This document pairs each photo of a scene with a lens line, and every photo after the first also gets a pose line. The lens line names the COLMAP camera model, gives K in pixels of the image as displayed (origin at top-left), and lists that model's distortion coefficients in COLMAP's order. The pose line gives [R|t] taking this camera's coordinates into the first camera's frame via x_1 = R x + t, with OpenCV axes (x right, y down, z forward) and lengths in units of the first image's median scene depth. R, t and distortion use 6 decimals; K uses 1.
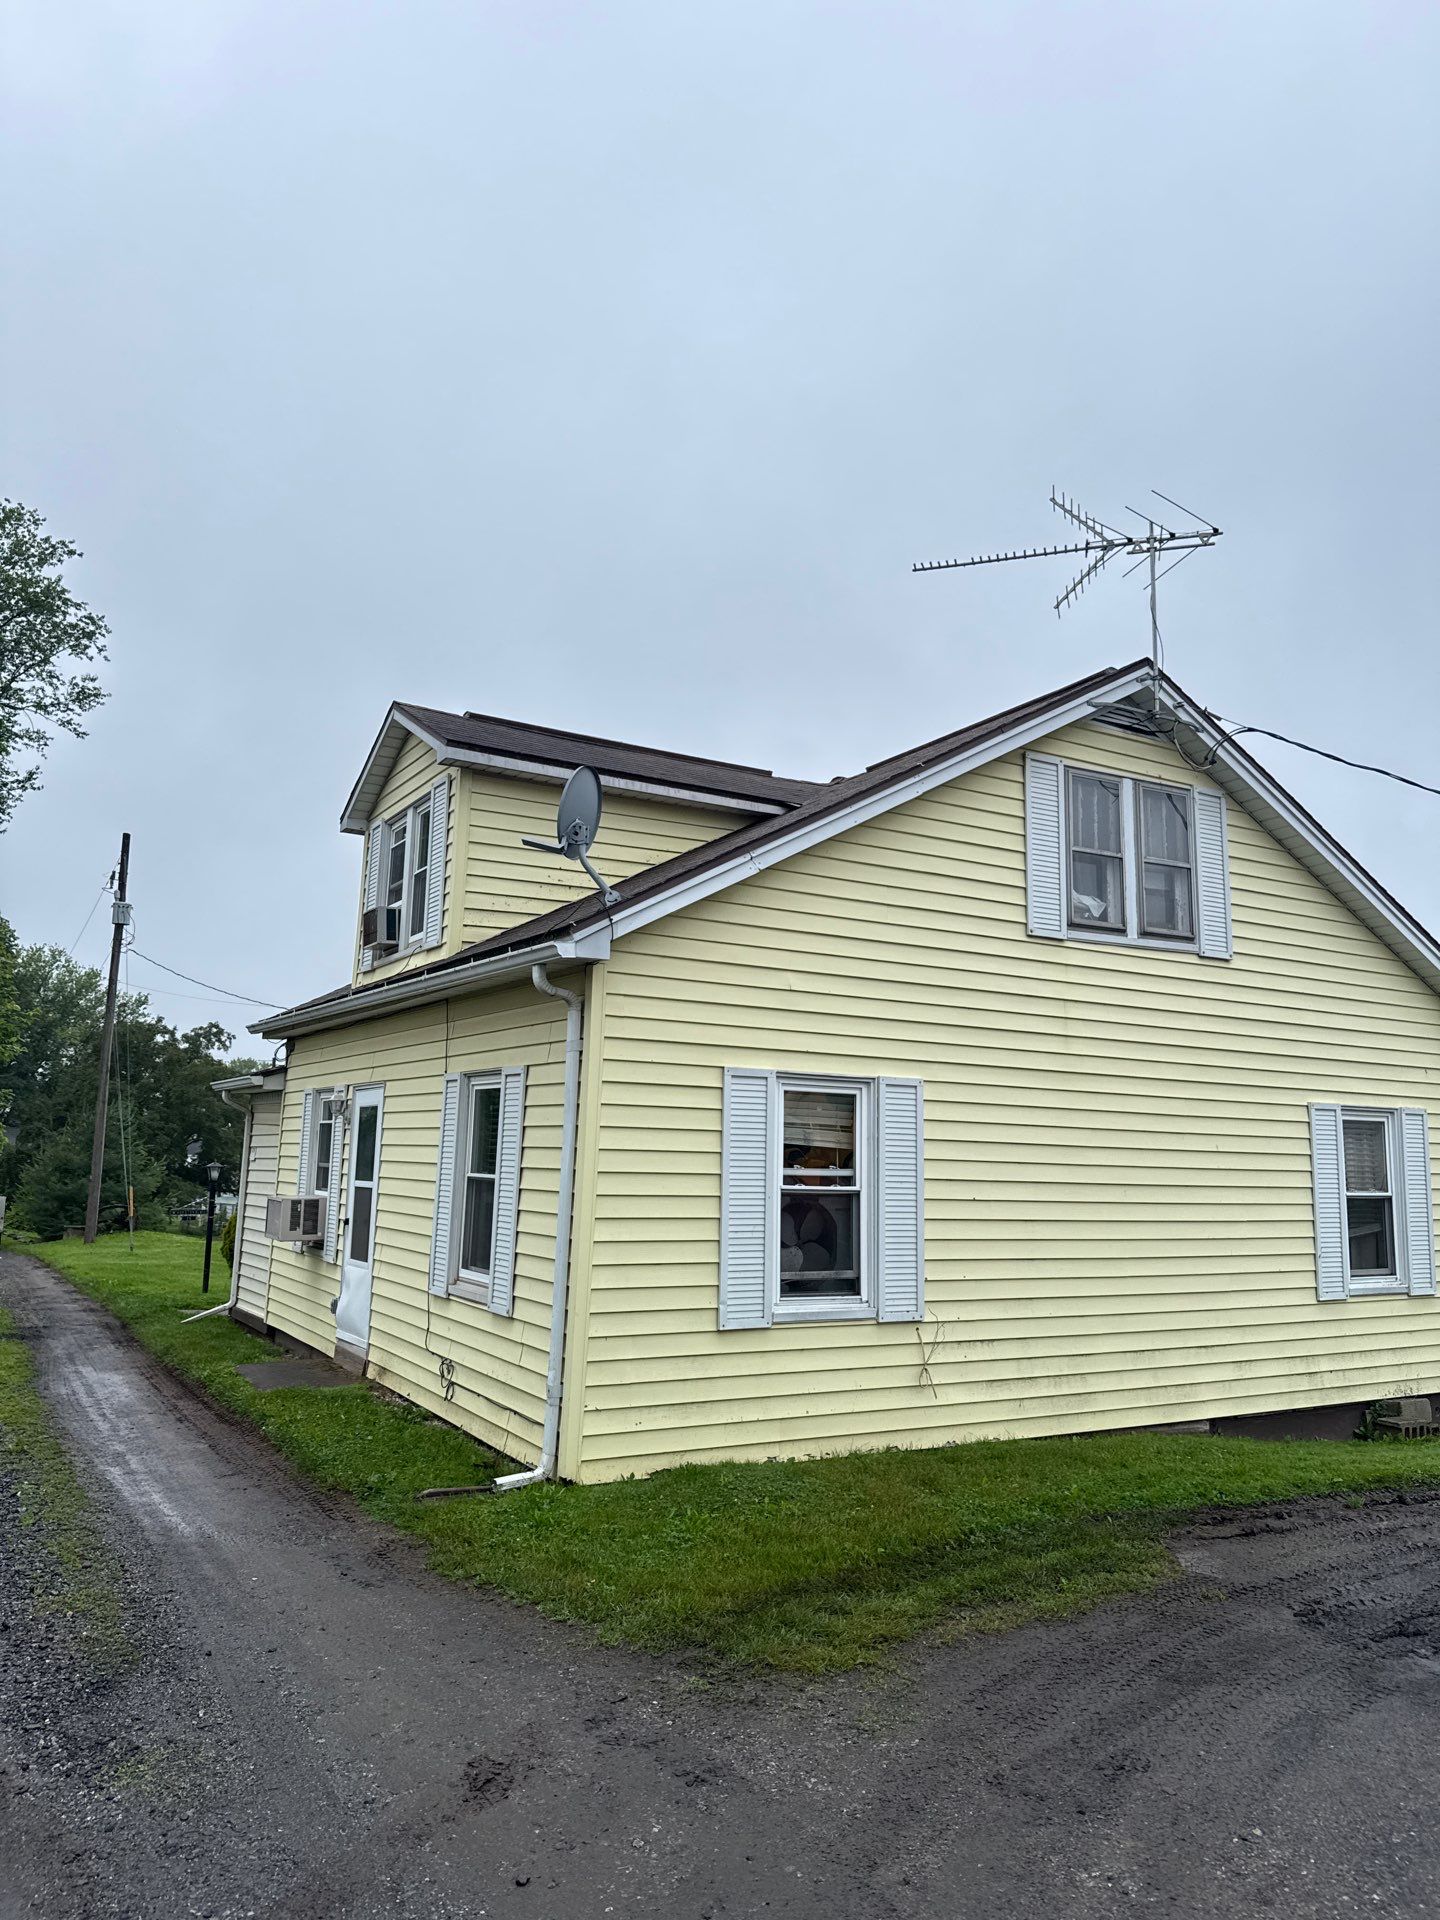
lens RADIAL K [[1403.1, 0, 727.3], [0, 1403.1, 939.8], [0, 0, 1]] dist [0.019542, -0.031886]
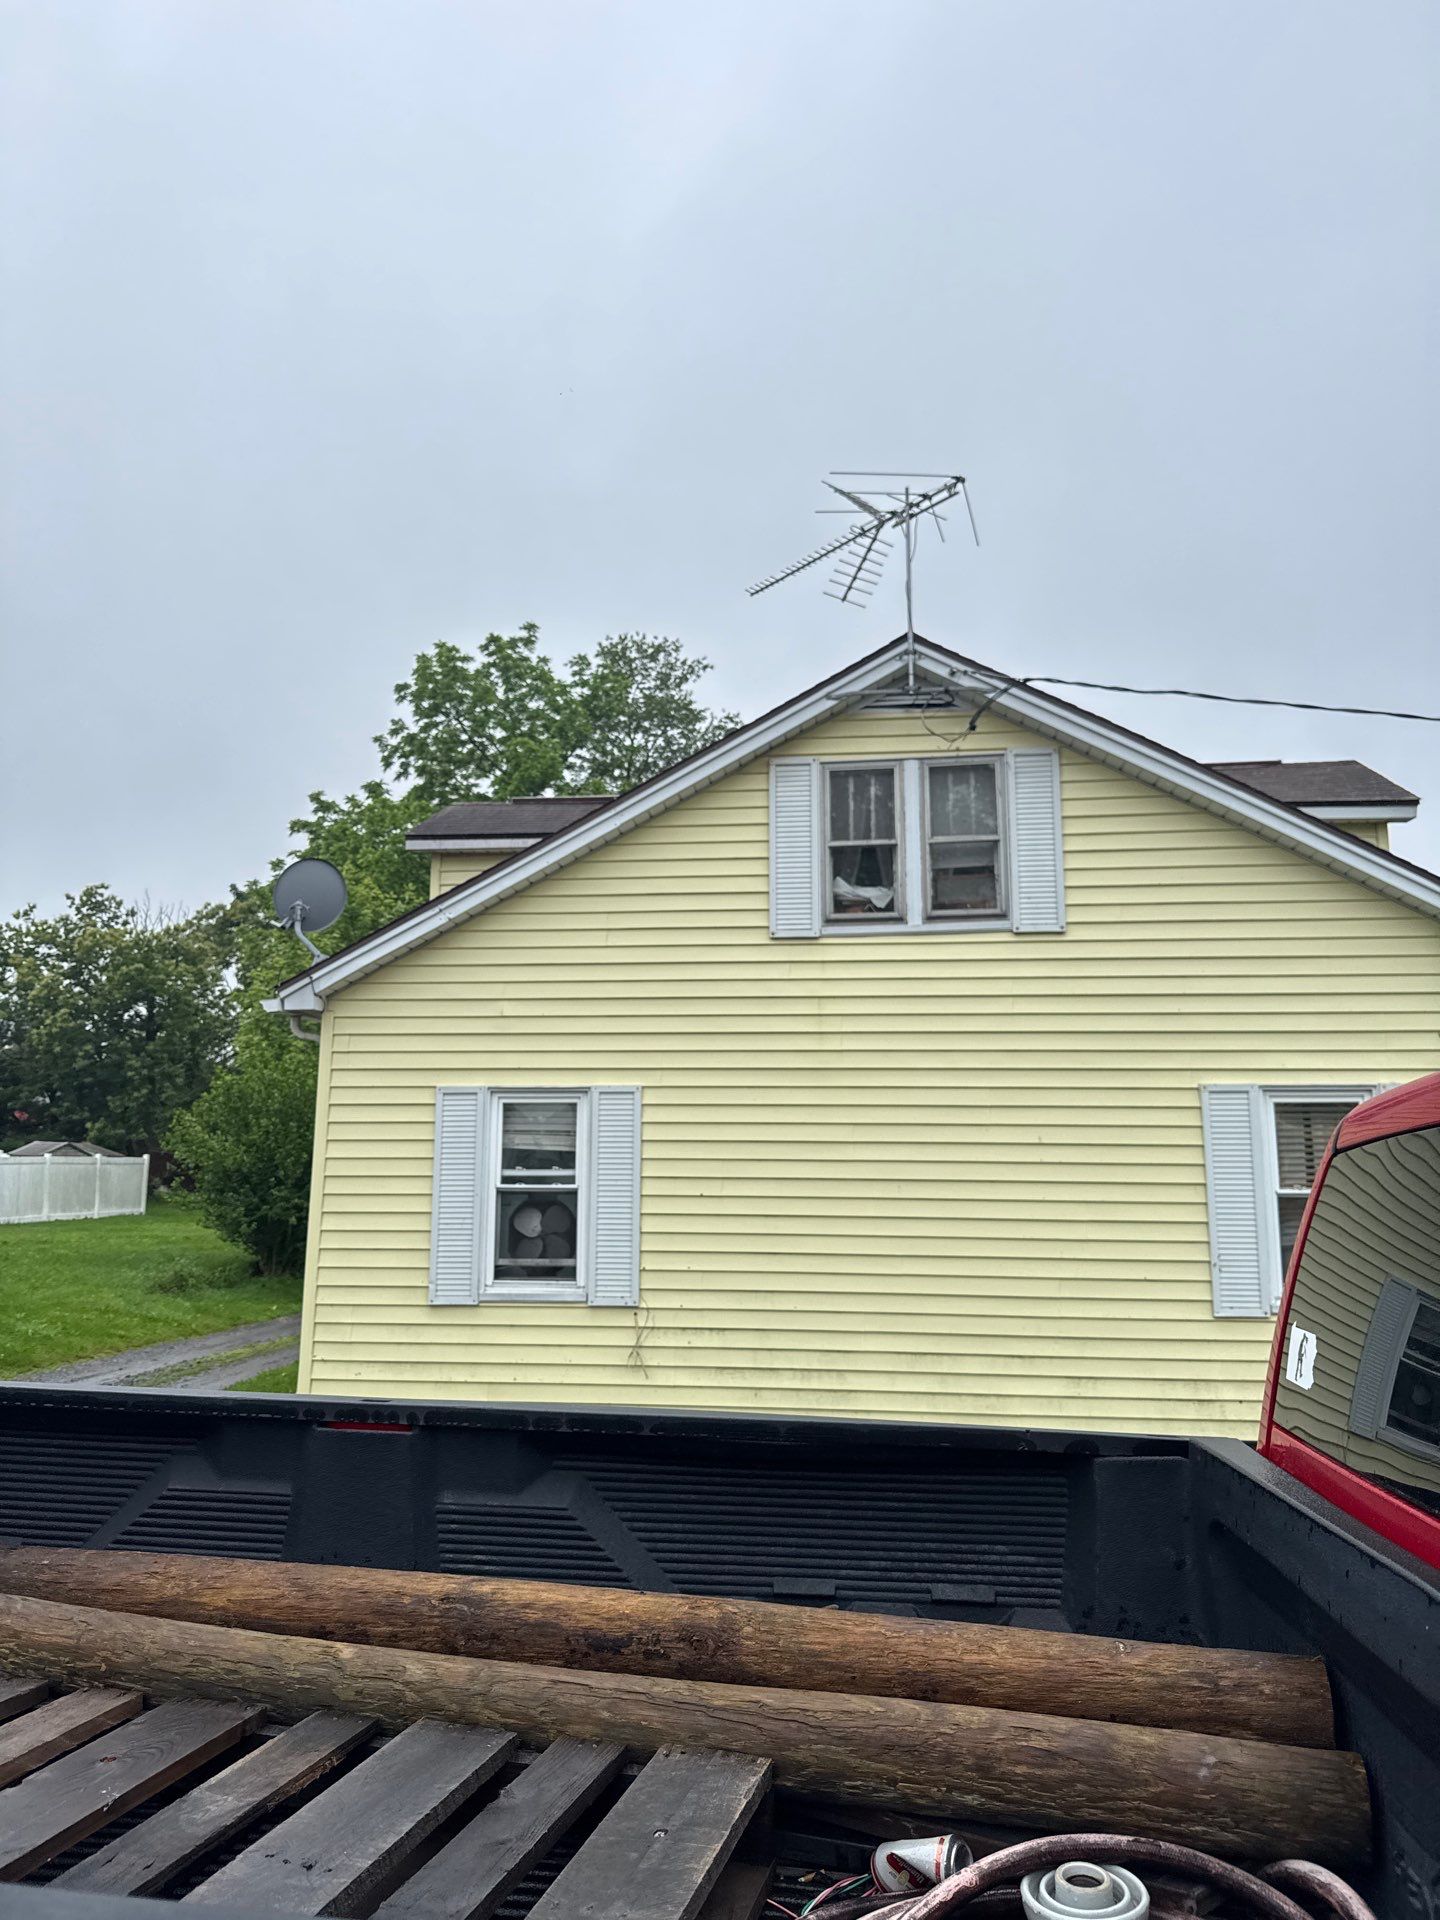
lens RADIAL K [[1488.3, 0, 711.5], [0, 1488.3, 960.7], [0, 0, 1]] dist [0.099457, 0.000874]
pose [[0.792710, -0.112868, -0.599059, 0.902026], [0.106599, 0.993234, -0.046075, 0.063467], [0.600206, -0.027335, 0.799378, 0.111599]]
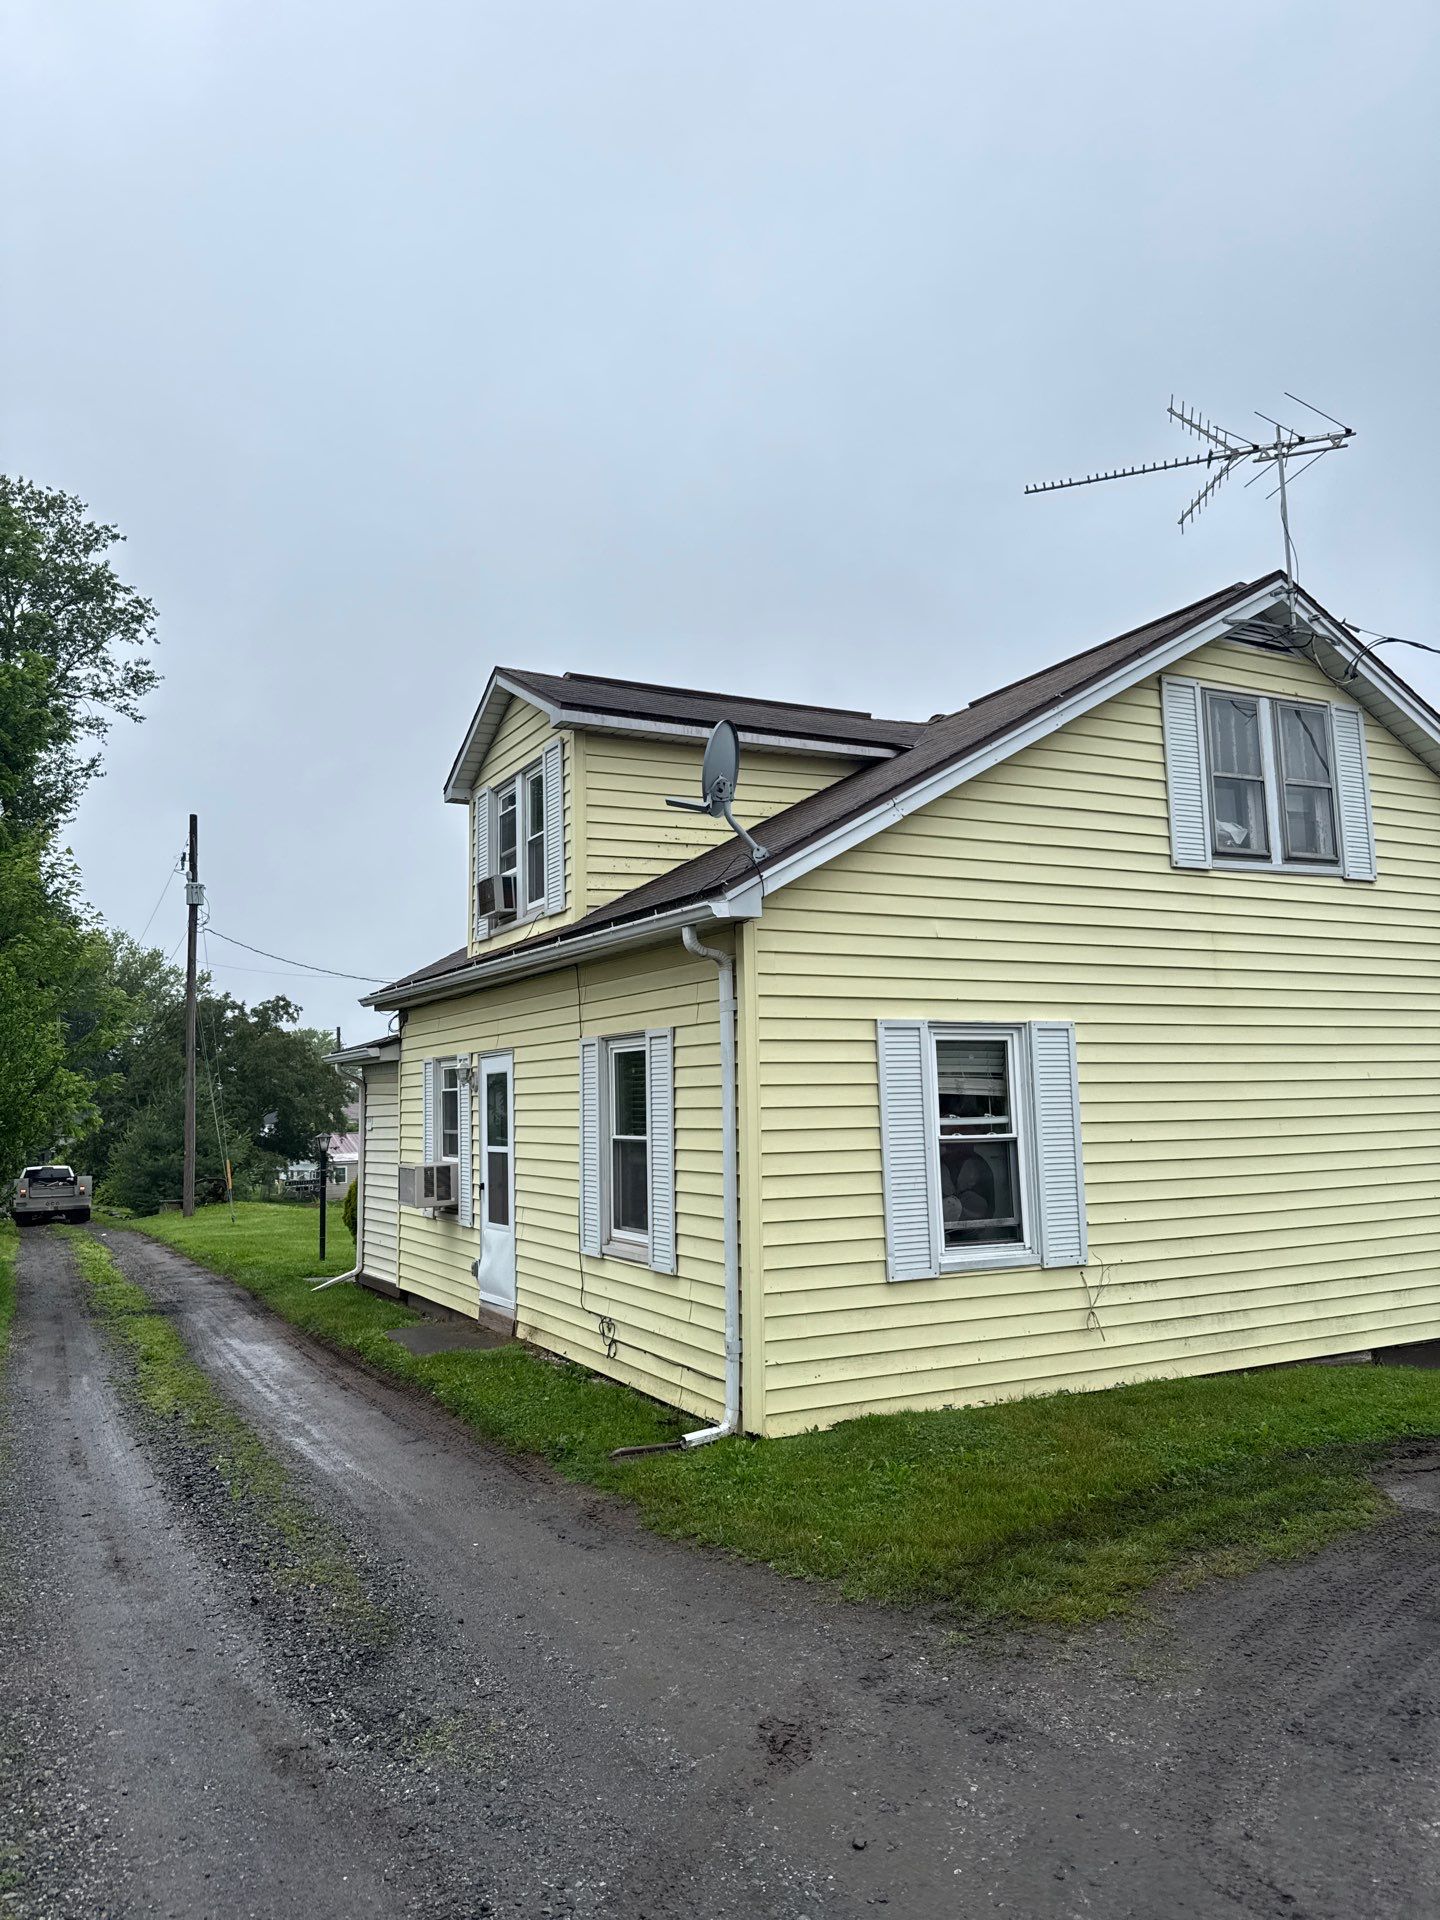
lens RADIAL K [[1403.1, 0, 701.1], [0, 1403.1, 965.6], [0, 0, 1]] dist [0.019542, -0.031886]
pose [[0.997301, -0.051964, -0.051862, -0.068001], [0.054734, 0.997067, 0.053494, -0.005939], [0.048930, -0.056188, 0.997221, 0.011570]]
